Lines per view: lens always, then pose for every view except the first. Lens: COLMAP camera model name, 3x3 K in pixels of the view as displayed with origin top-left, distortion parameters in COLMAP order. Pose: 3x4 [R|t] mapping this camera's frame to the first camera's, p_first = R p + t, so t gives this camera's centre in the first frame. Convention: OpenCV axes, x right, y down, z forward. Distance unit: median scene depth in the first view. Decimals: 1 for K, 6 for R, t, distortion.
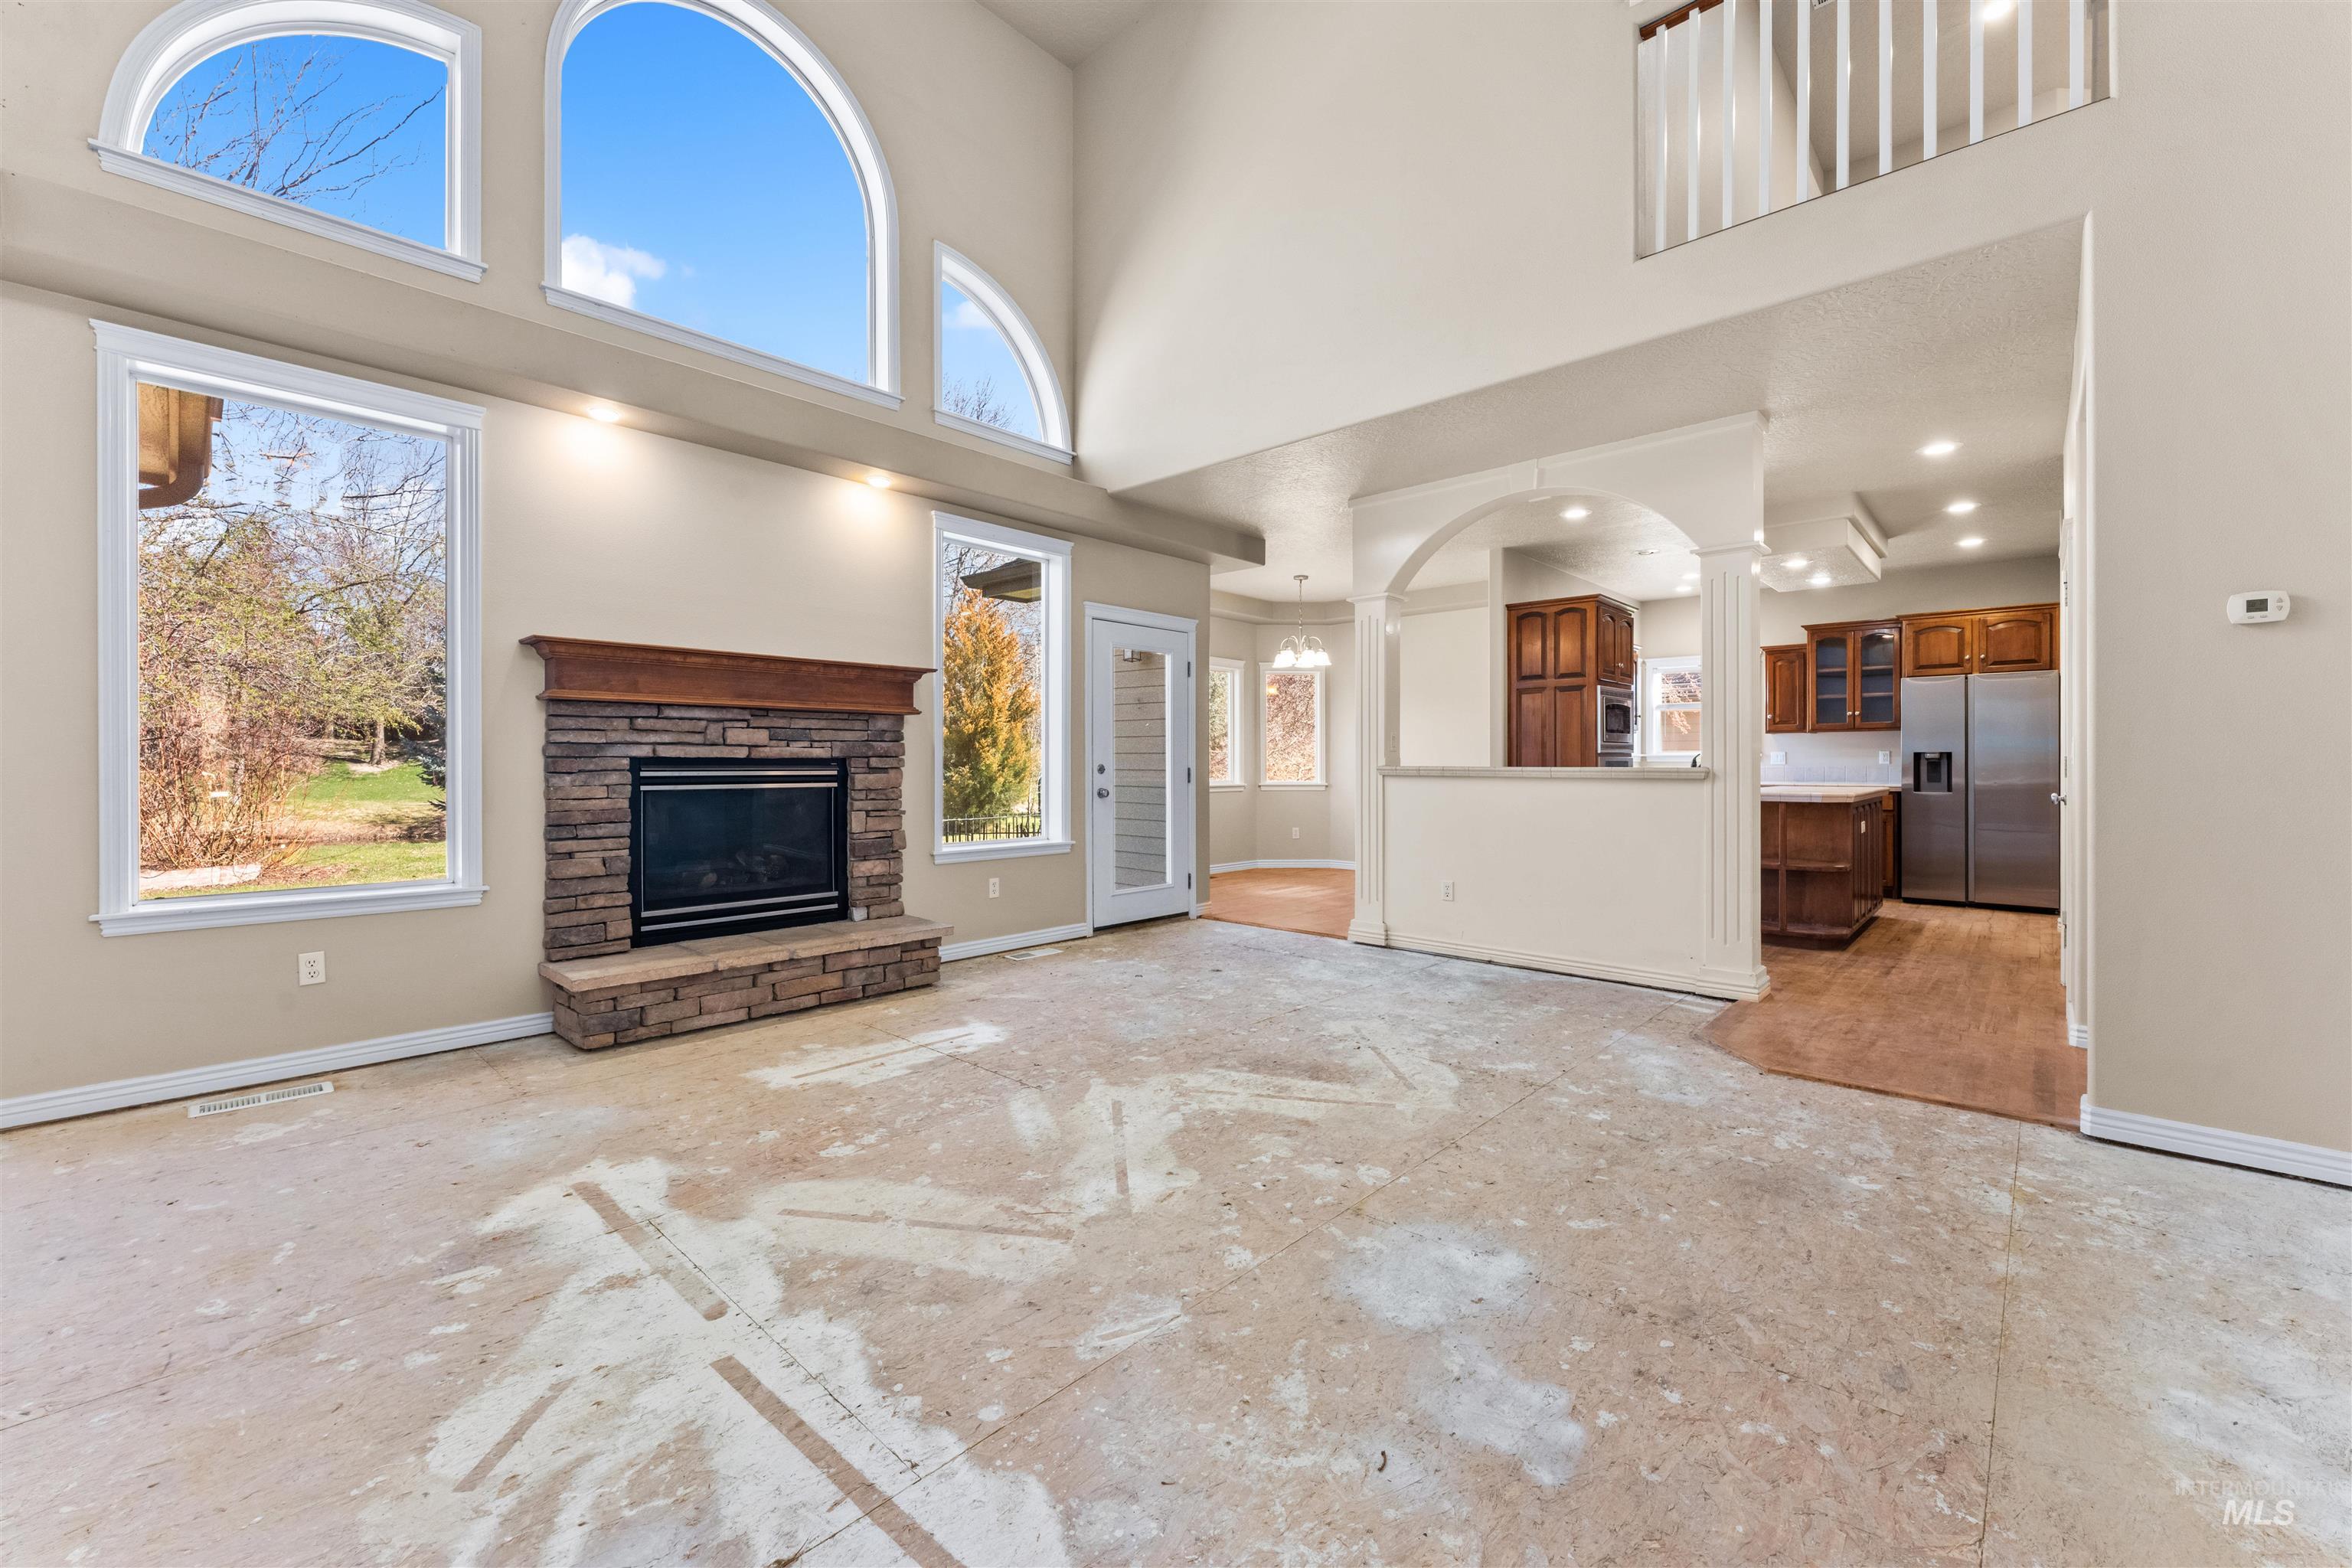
lens RADIAL K [[944.8, 0, 1192.3], [0, 944.8, 768.4], [0, 0, 1]] dist [0.000715, -0.001057]
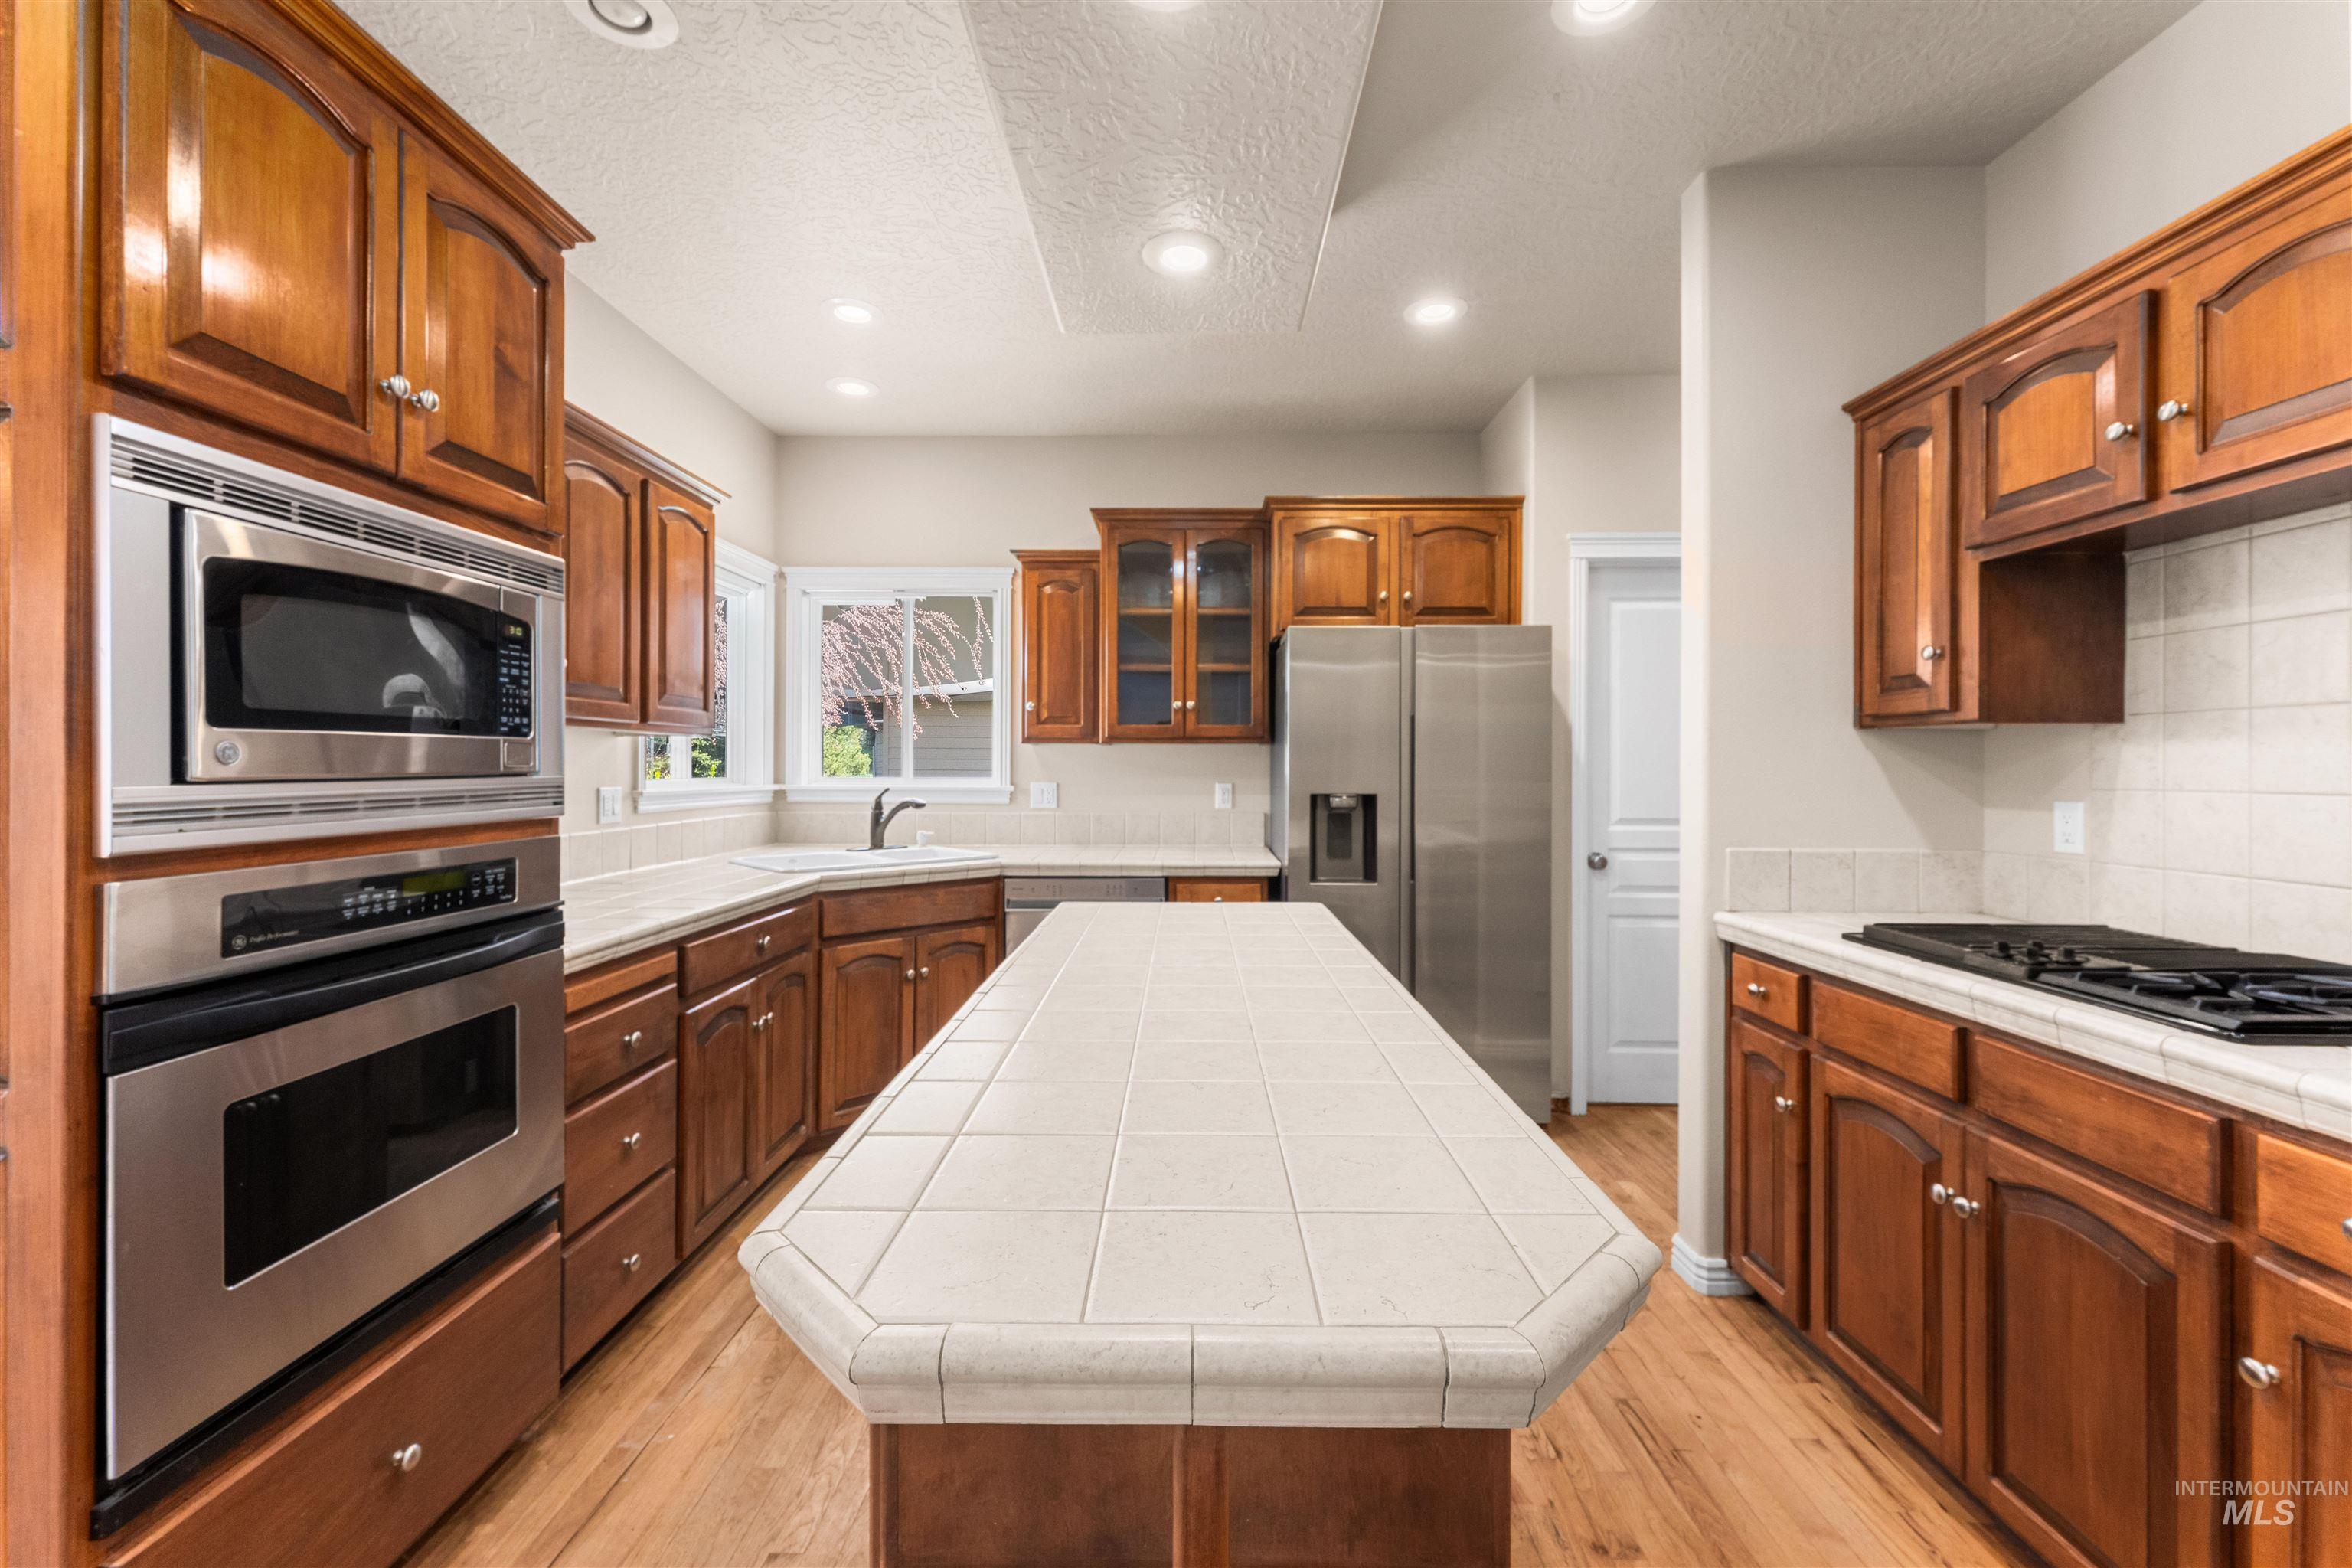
lens RADIAL K [[944.8, 0, 1179.7], [0, 944.8, 766.9], [0, 0, 1]] dist [0.000715, -0.001057]
pose [[0.750964, 0.003966, 0.660332, 0.758656], [-0.000481, 0.999985, -0.005459, -0.048610], [-0.660343, 0.003782, 0.750954, 1.267683]]
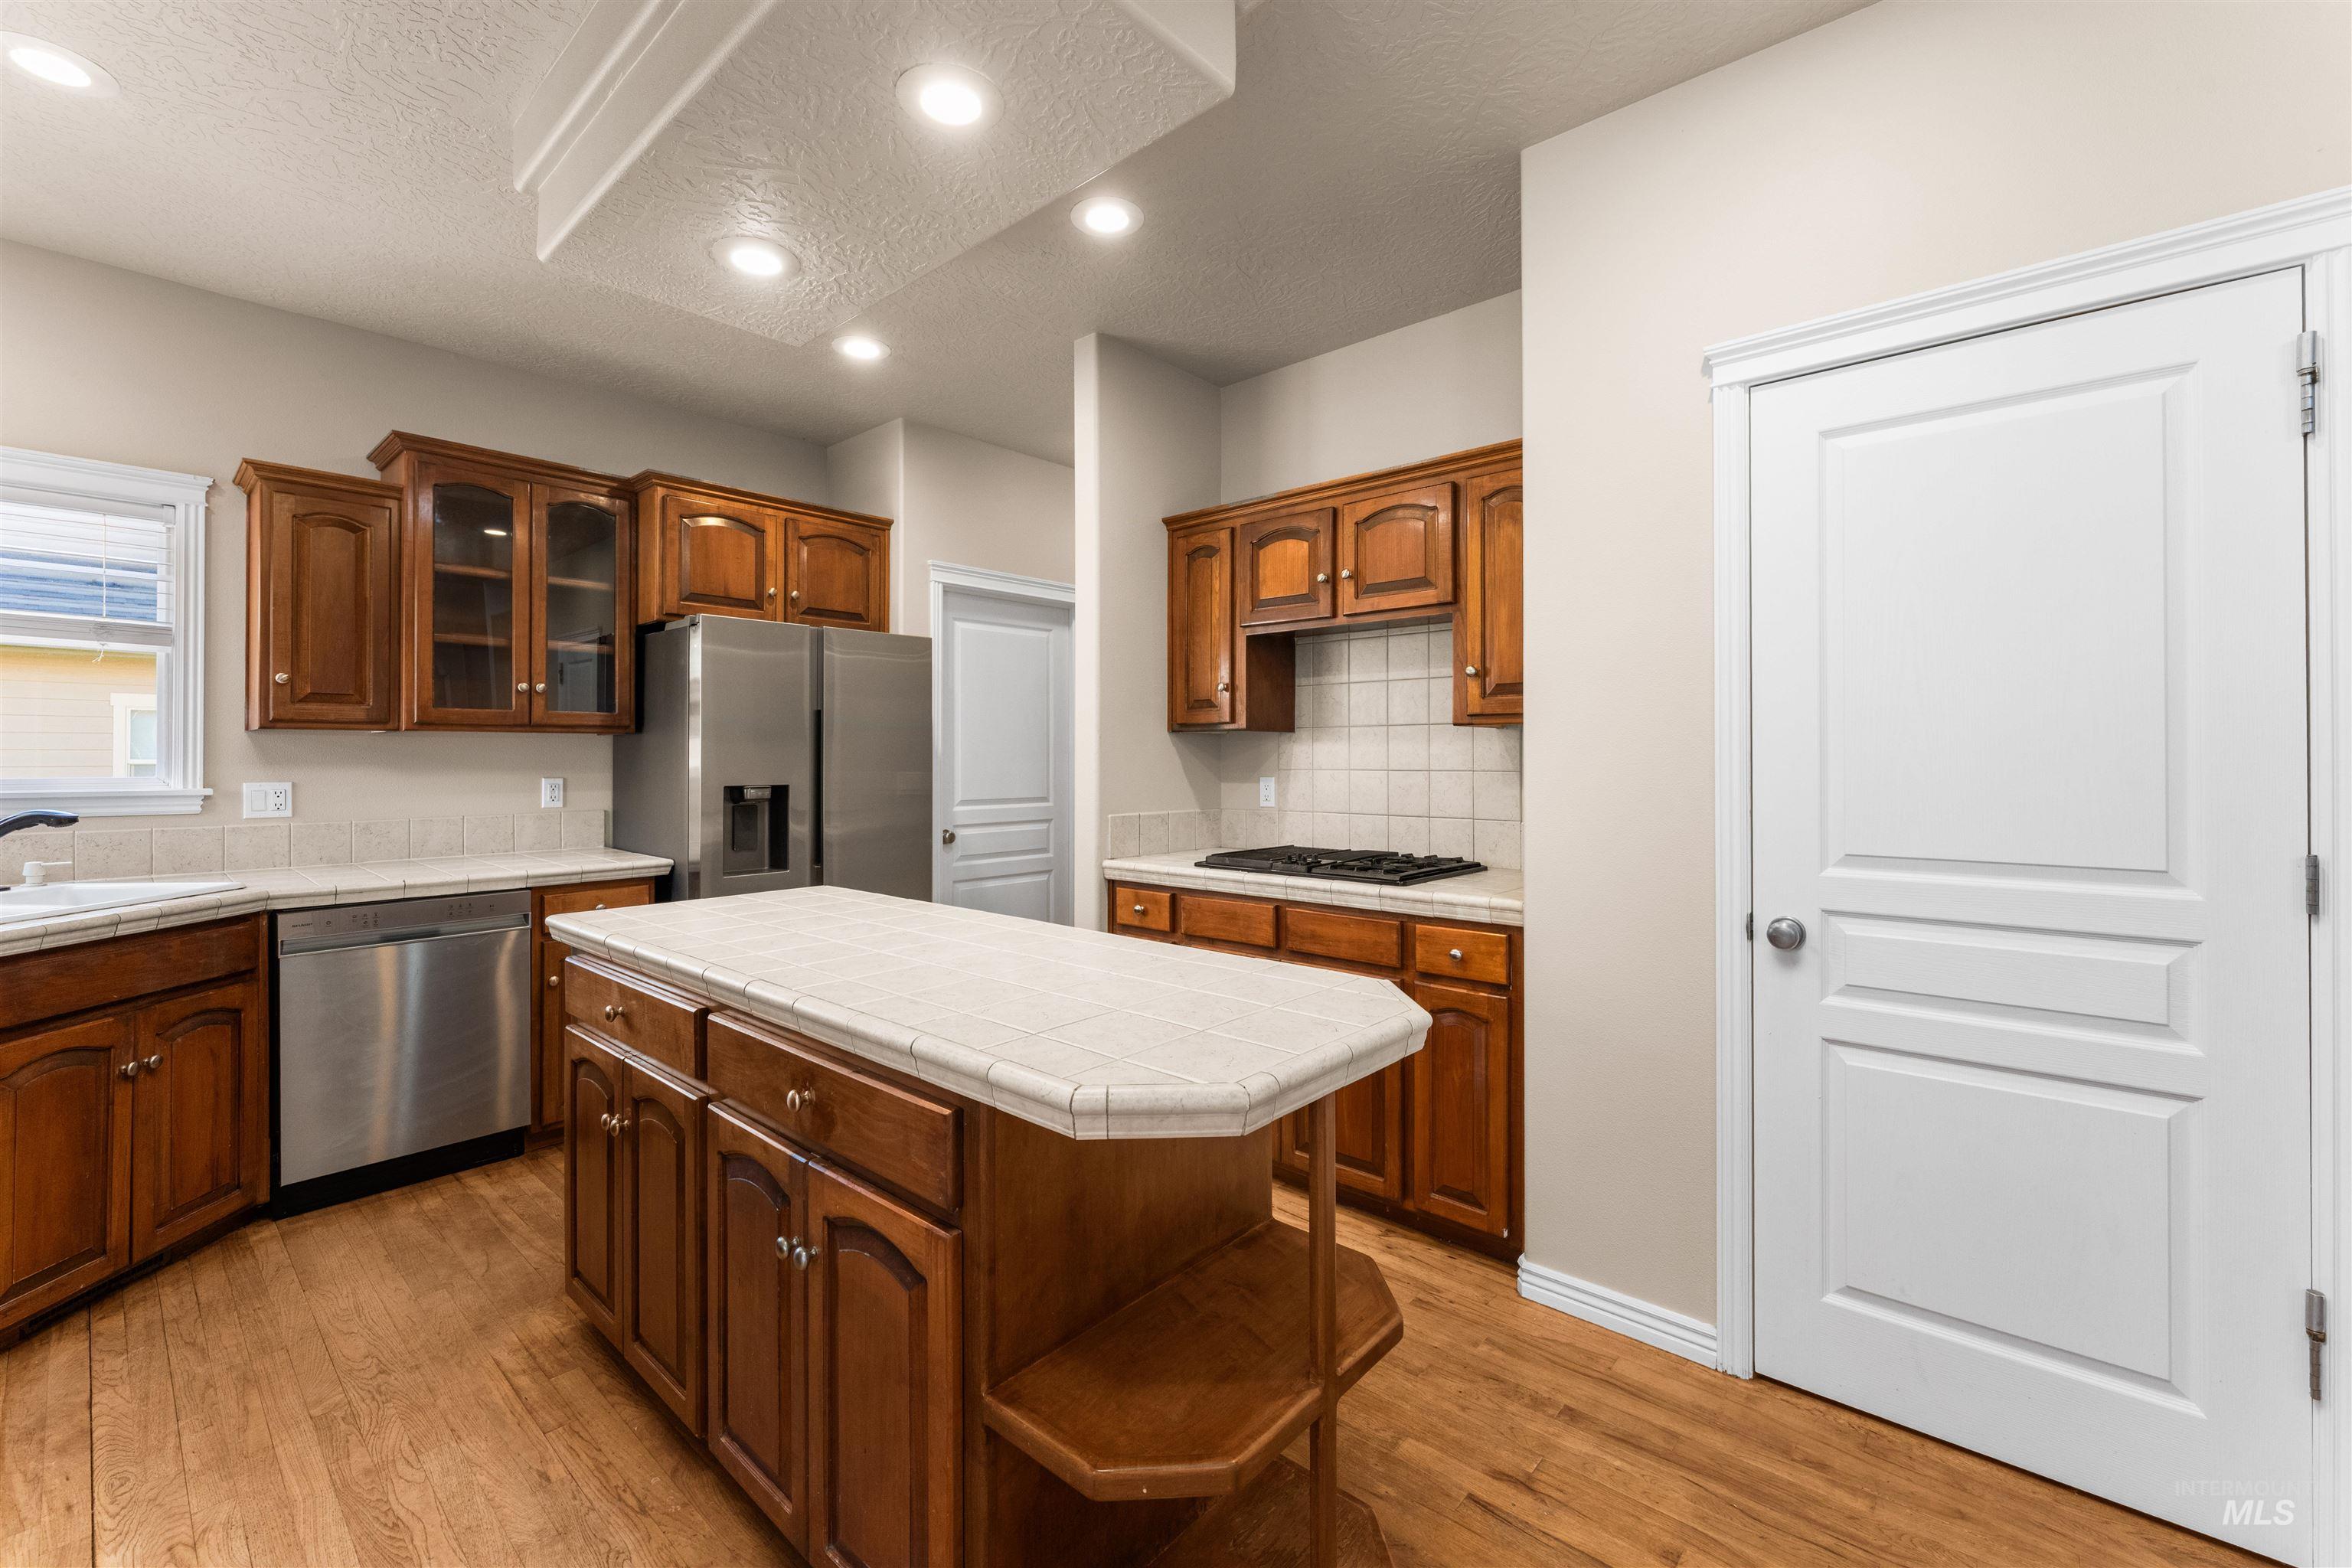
lens RADIAL K [[944.8, 0, 1186.1], [0, 944.8, 756.5], [0, 0, 1]] dist [0.000715, -0.001057]
pose [[-0.012409, 0.004162, 0.999914, 0.577099], [0.007014, 0.999967, -0.004075, -0.049041], [-0.999898, 0.006963, -0.012437, 1.418237]]
